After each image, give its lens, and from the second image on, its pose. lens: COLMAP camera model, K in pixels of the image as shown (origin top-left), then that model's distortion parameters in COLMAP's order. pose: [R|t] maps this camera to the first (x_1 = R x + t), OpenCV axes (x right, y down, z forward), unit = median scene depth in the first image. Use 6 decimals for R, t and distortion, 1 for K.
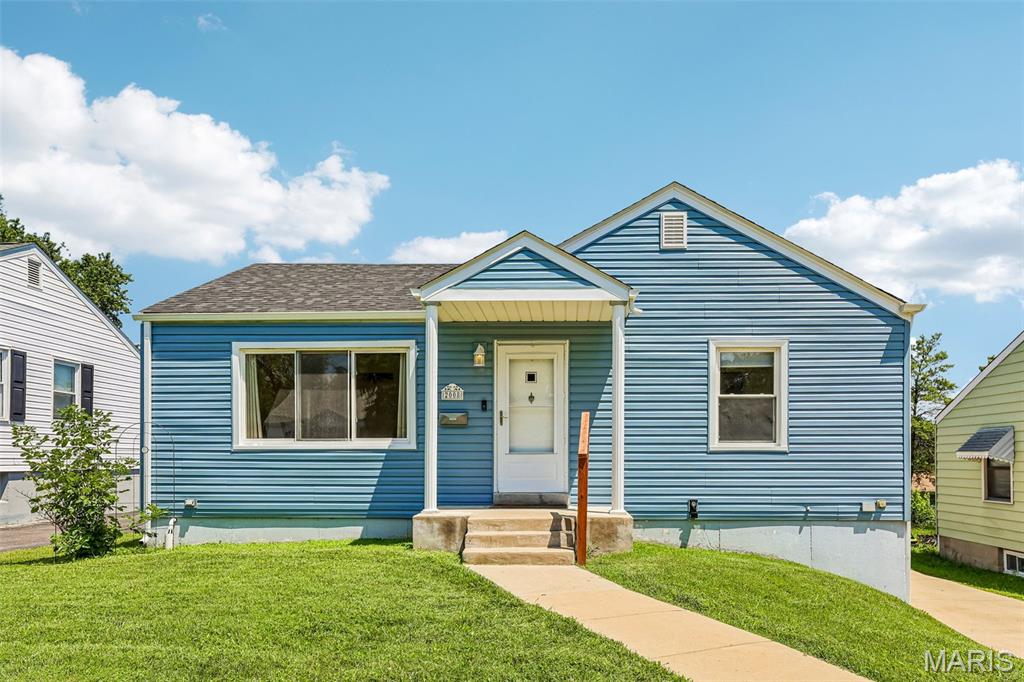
lens RADIAL K [[740.4, 0, 543.6], [0, 740.4, 473.3], [0, 0, 1]] dist [0.022744, 0.001556]
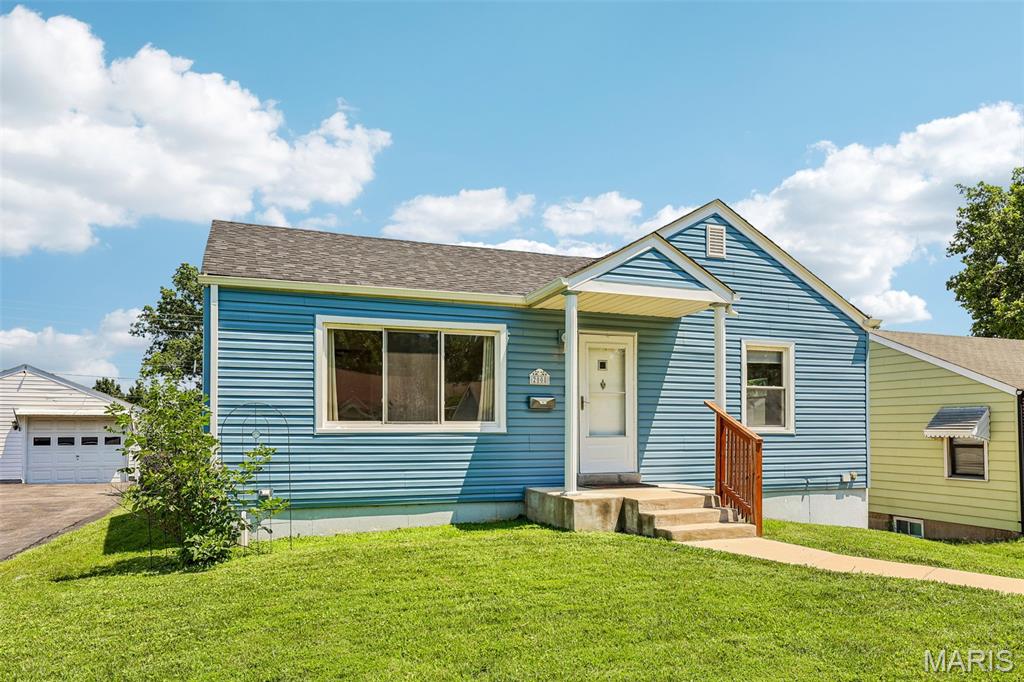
lens RADIAL K [[715.9, 0, 545.6], [0, 715.9, 446.0], [0, 0, 1]] dist [0.024199, 0.001655]
pose [[0.919898, -0.007962, 0.392077, -0.503966], [0.008706, 0.999962, -0.000120, -0.013588], [-0.392061, 0.003524, 0.919932, 0.083329]]
